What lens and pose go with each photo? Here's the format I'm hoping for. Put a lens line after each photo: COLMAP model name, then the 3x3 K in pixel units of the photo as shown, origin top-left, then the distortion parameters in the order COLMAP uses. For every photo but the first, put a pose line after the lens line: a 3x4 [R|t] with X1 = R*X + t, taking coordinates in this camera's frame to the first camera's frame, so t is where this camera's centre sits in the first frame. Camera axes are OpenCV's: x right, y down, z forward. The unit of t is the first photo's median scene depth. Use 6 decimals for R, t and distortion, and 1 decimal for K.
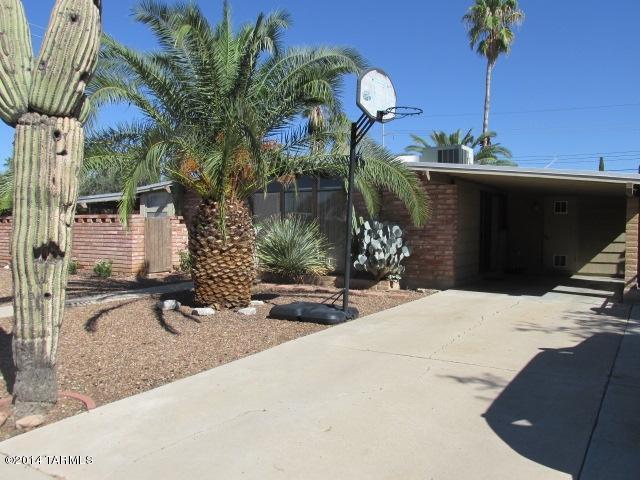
lens RADIAL K [[531.2, 0, 319.8], [0, 531.2, 238.8], [0, 0, 1]] dist [-0.027665, 0.006592]
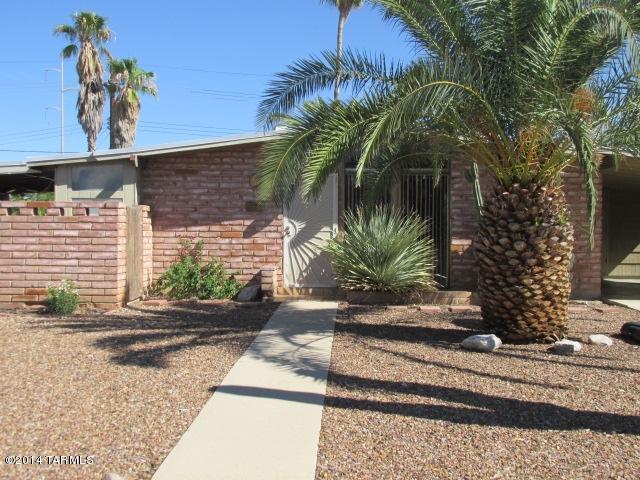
lens RADIAL K [[732.2, 0, 320.4], [0, 732.2, 239.6], [0, 0, 1]] dist [-0.158219, 0.000000]
pose [[0.853513, -0.008640, 0.520999, -0.670826], [0.009504, 0.999954, 0.001013, -0.003764], [-0.520984, 0.004087, 0.853557, 0.250802]]
